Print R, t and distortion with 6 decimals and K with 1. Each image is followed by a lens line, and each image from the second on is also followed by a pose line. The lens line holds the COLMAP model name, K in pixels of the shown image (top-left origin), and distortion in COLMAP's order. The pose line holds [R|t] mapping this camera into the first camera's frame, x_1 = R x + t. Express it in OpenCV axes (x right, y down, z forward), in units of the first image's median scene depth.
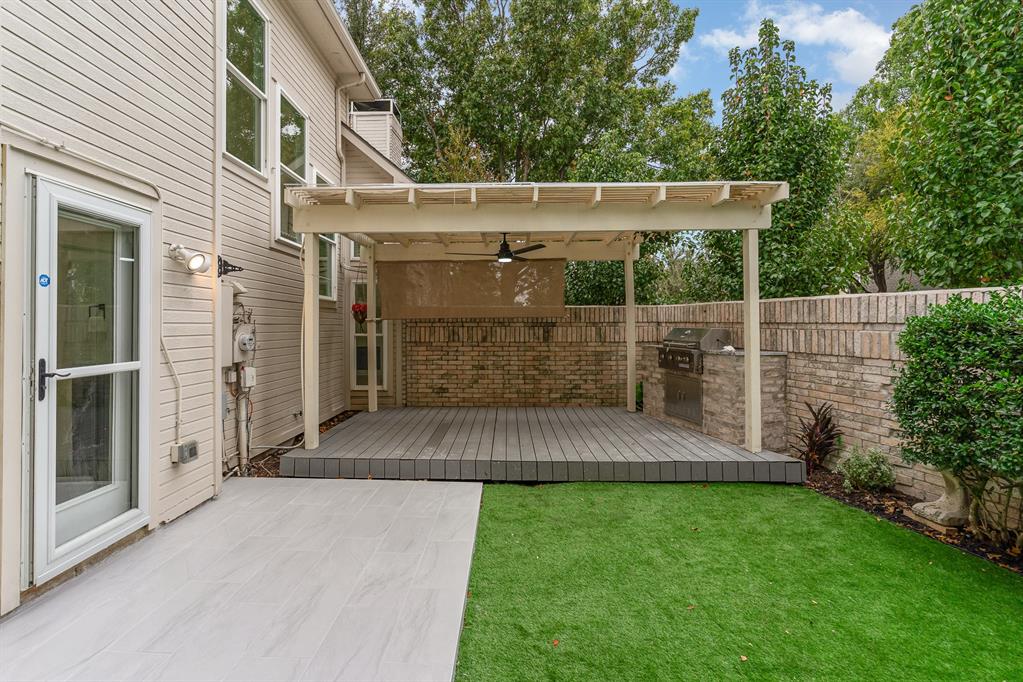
lens RADIAL K [[498.2, 0, 496.2], [0, 498.2, 320.5], [0, 0, 1]] dist [0.001382, 0.002440]
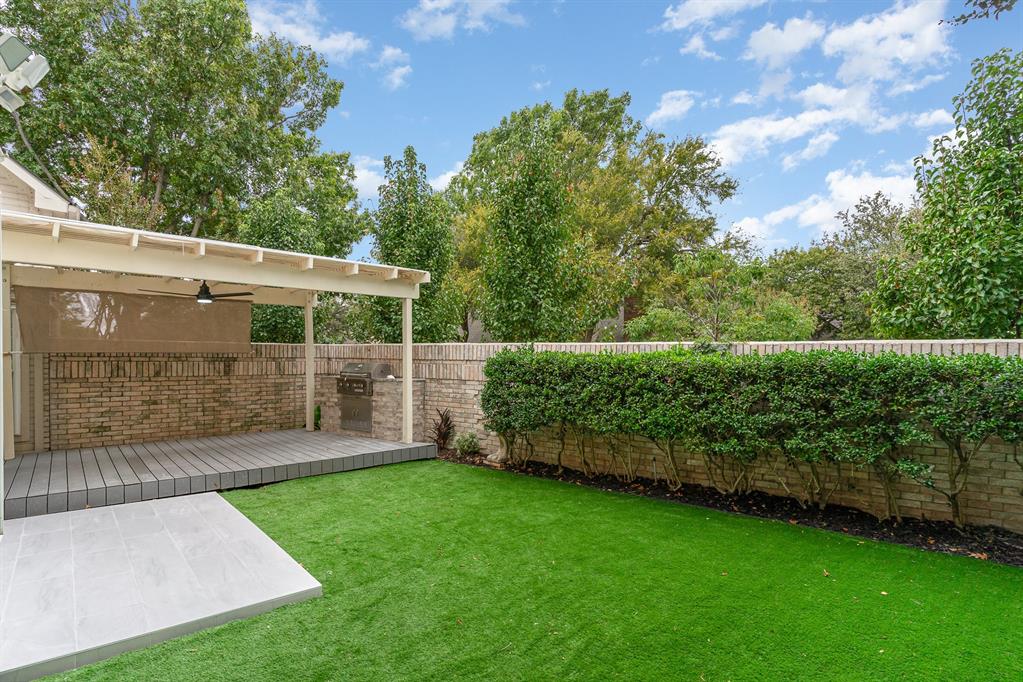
lens RADIAL K [[498.2, 0, 511.4], [0, 498.2, 349.2], [0, 0, 1]] dist [0.001382, 0.002440]
pose [[0.728319, 0.018287, 0.684994, -0.271725], [-0.011545, 0.999829, -0.014418, -0.008015], [-0.685141, 0.002592, 0.728406, -0.298251]]
